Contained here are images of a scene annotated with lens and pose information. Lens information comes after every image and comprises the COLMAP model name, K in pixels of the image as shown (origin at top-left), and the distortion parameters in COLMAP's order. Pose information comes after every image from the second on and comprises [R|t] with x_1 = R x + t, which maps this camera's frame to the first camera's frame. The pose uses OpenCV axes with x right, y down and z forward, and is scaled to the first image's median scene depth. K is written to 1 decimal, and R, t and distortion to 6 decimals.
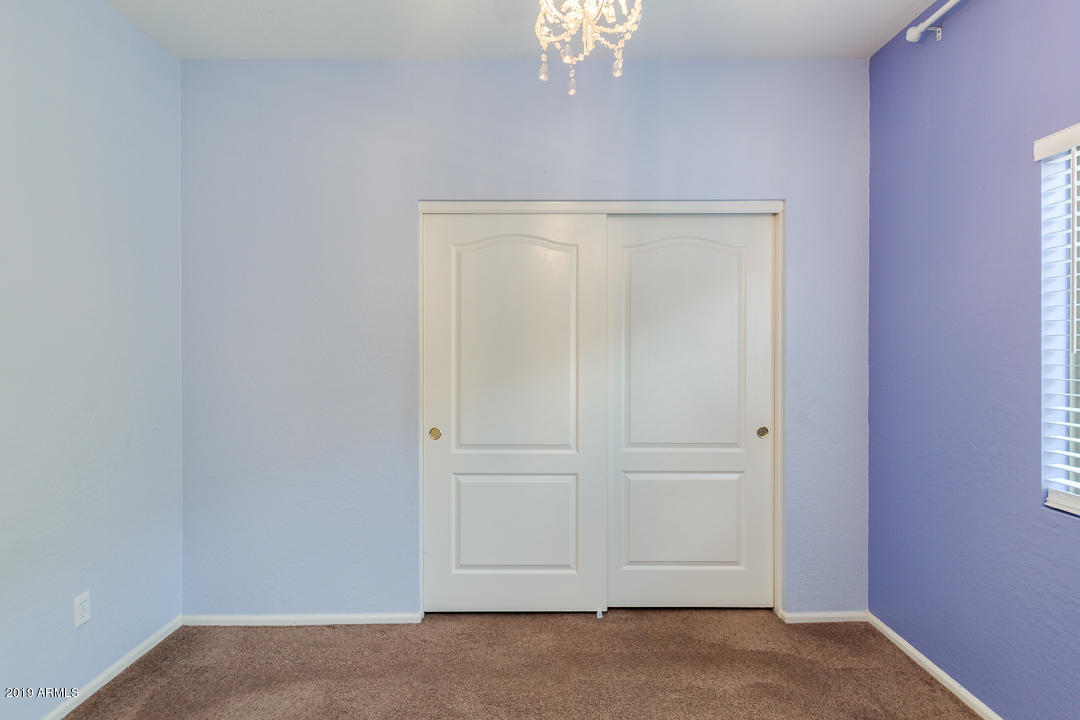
lens RADIAL K [[535.1, 0, 543.7], [0, 535.1, 356.4], [0, 0, 1]] dist [0.005462, -0.000144]
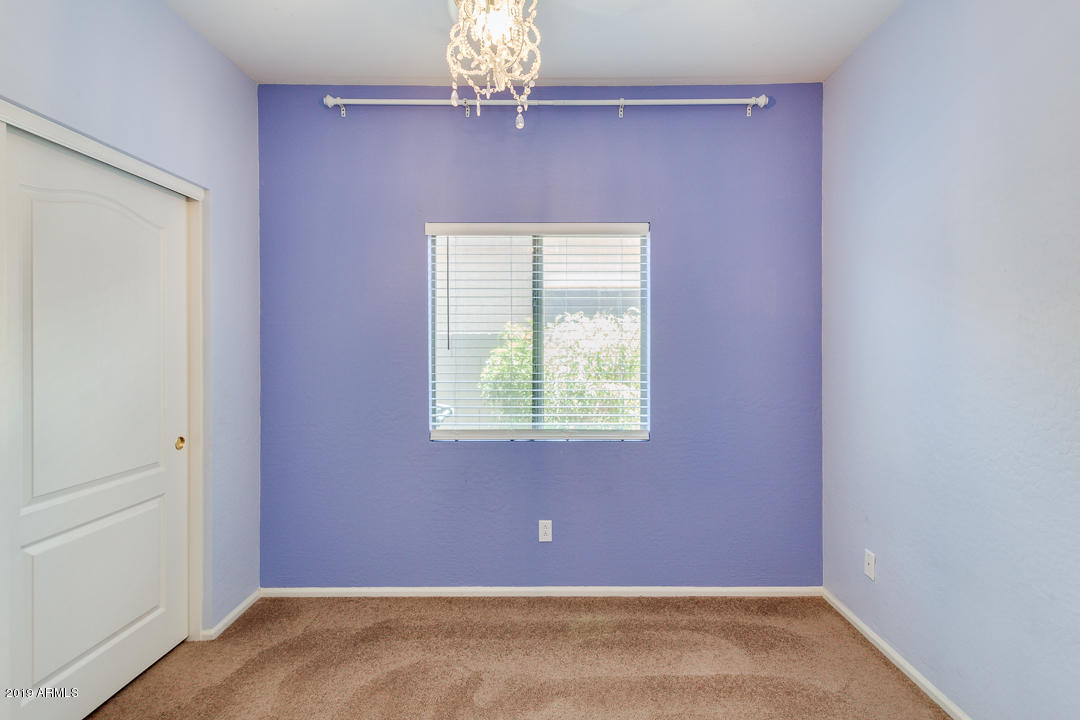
lens RADIAL K [[535.1, 0, 543.7], [0, 535.1, 356.4], [0, 0, 1]] dist [0.005462, -0.000144]
pose [[0.018855, -0.014179, 0.999722, -0.474867], [0.019117, 0.999722, 0.013818, -0.002419], [-0.999639, 0.018851, 0.019120, 0.392819]]
